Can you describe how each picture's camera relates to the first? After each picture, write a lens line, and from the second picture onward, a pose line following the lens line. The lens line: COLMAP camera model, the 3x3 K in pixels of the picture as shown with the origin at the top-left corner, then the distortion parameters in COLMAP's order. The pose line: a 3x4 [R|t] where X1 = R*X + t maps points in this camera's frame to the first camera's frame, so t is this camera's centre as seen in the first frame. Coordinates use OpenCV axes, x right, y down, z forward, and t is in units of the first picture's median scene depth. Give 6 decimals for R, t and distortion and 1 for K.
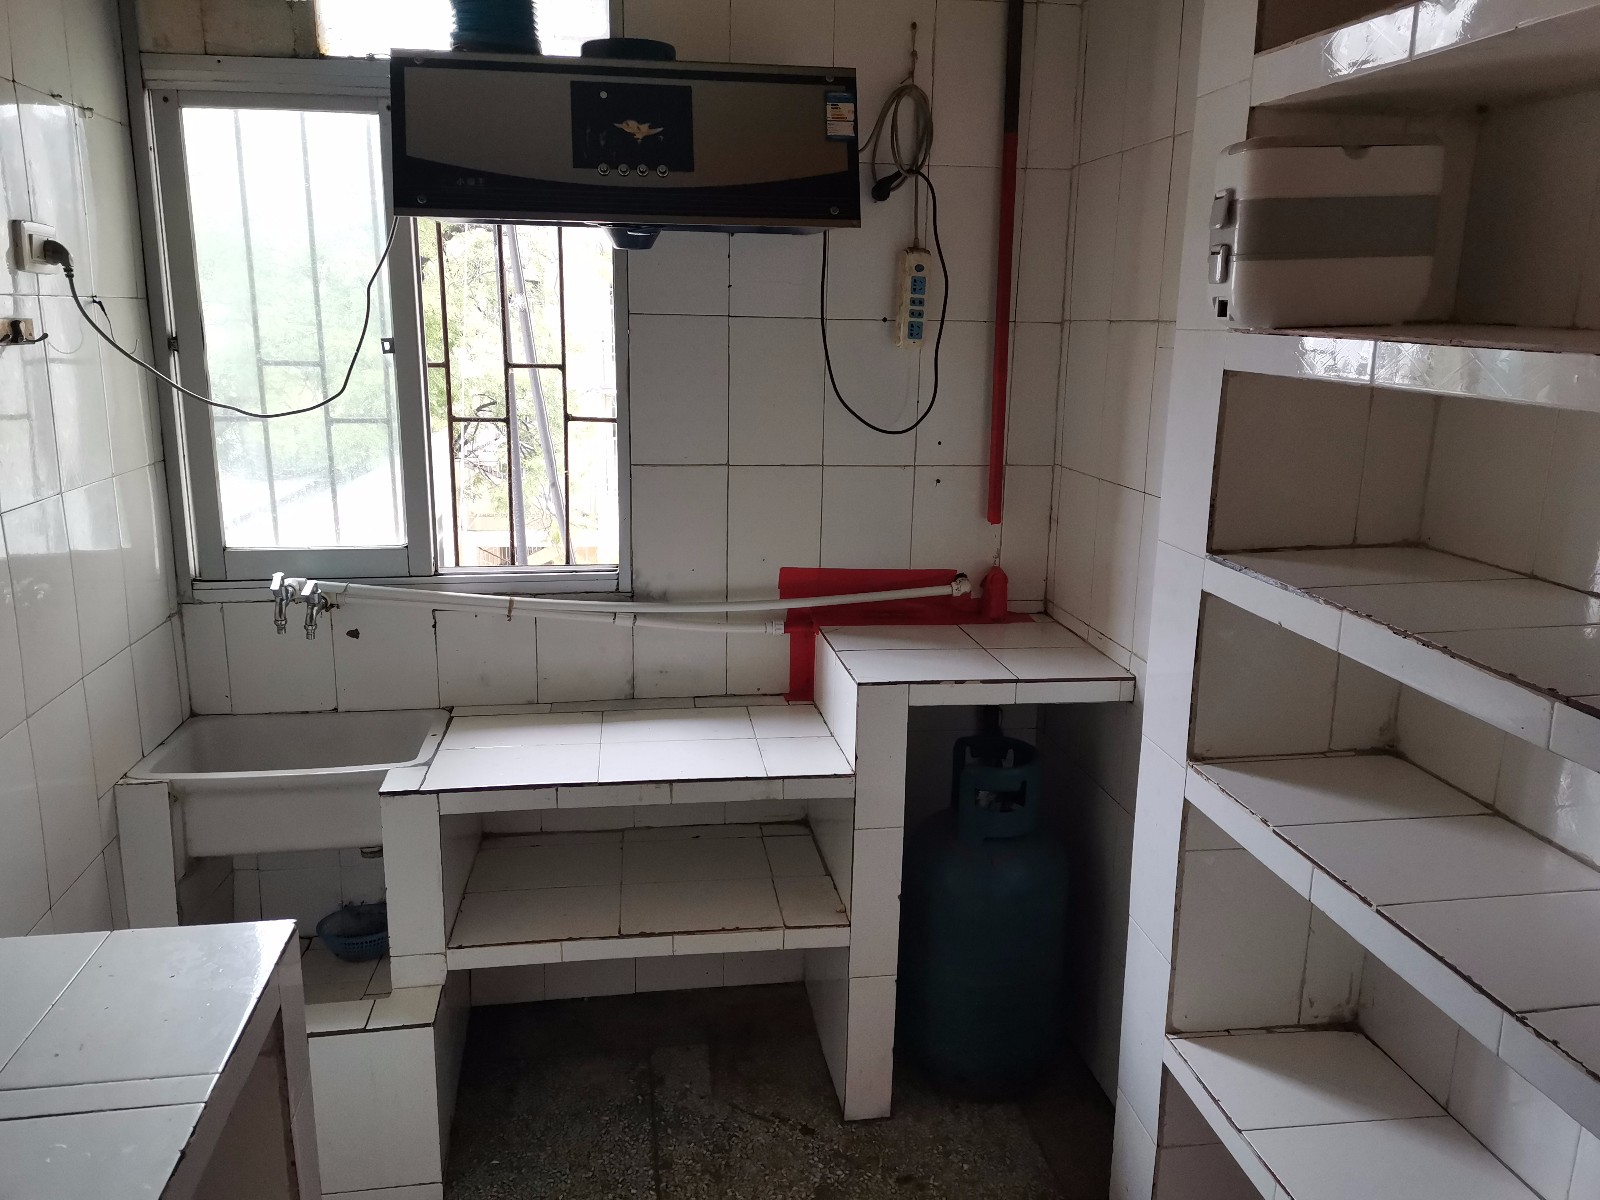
lens RADIAL K [[1210.3, 0, 801.0], [0, 1210.3, 580.9], [0, 0, 1]] dist [0.045818, -0.003438]
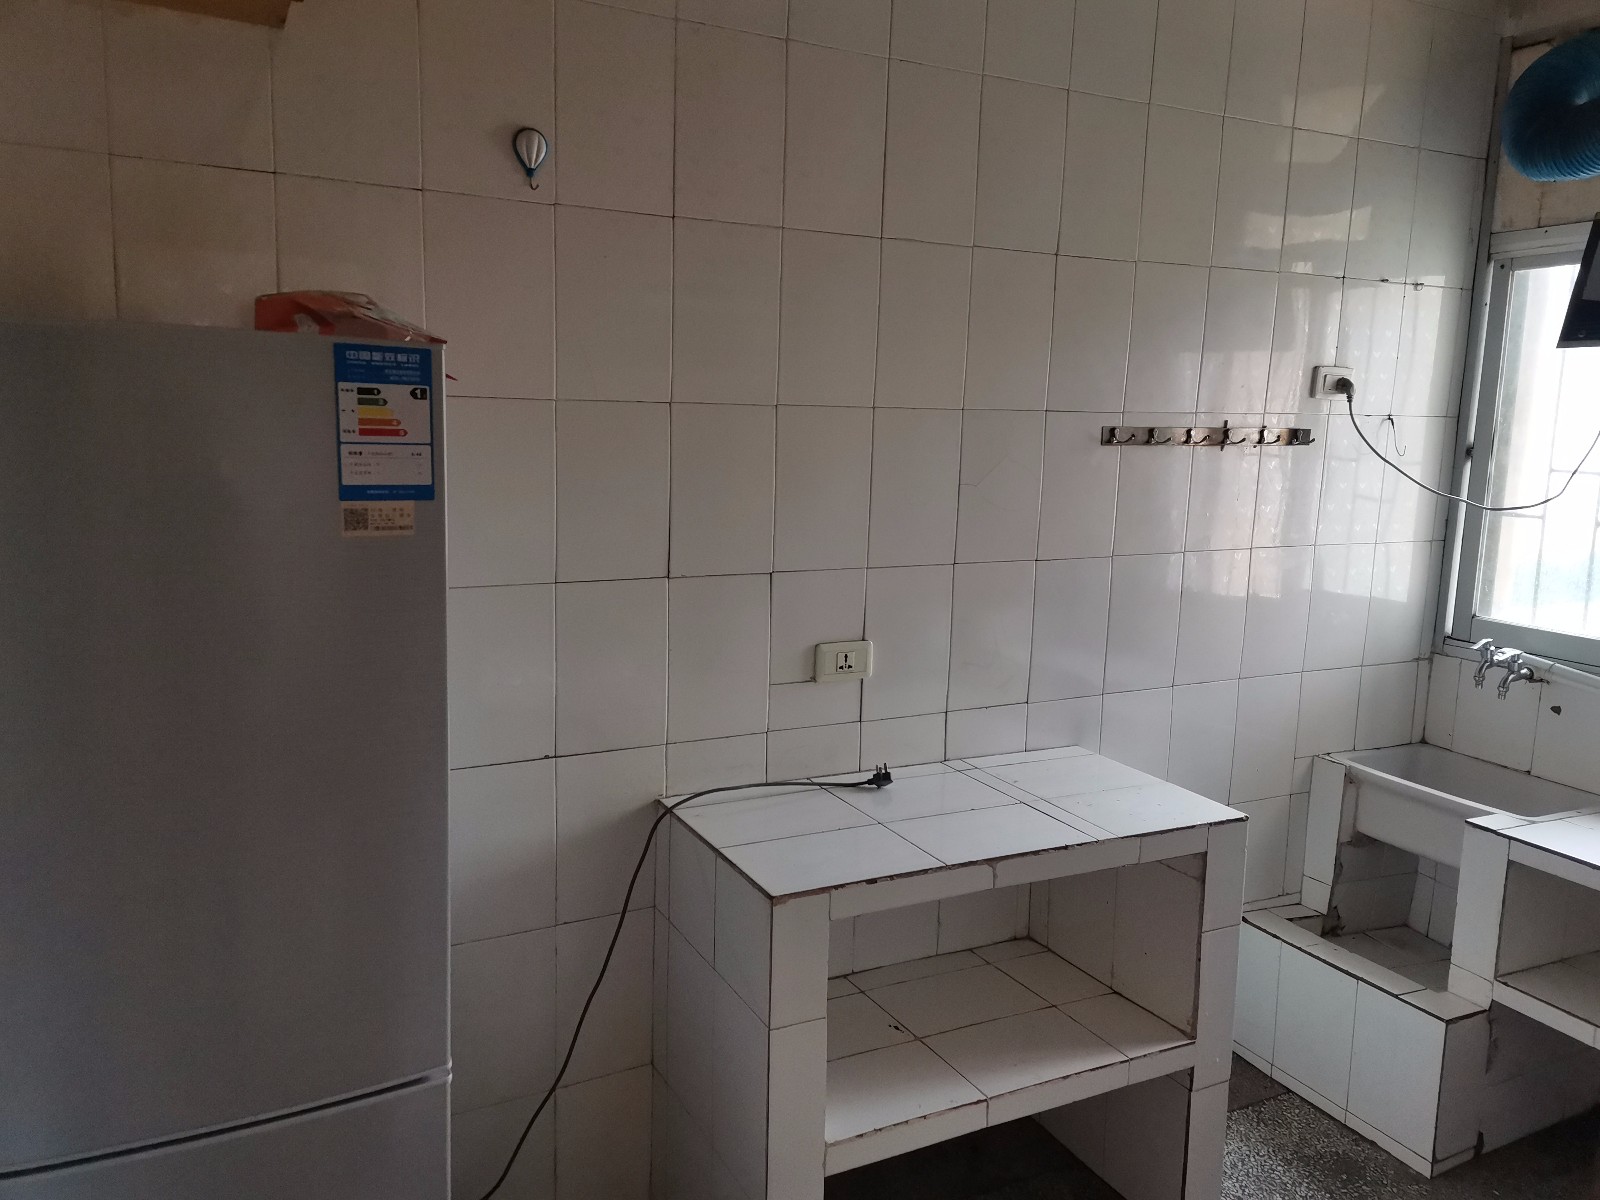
lens RADIAL K [[1210.3, 0, 801.0], [0, 1210.3, 580.9], [0, 0, 1]] dist [0.045818, -0.003438]
pose [[0.297033, 0.130060, -0.945968, 0.534528], [-0.227138, 0.971868, 0.062300, 0.017253], [0.927459, 0.196360, 0.318219, -0.029469]]
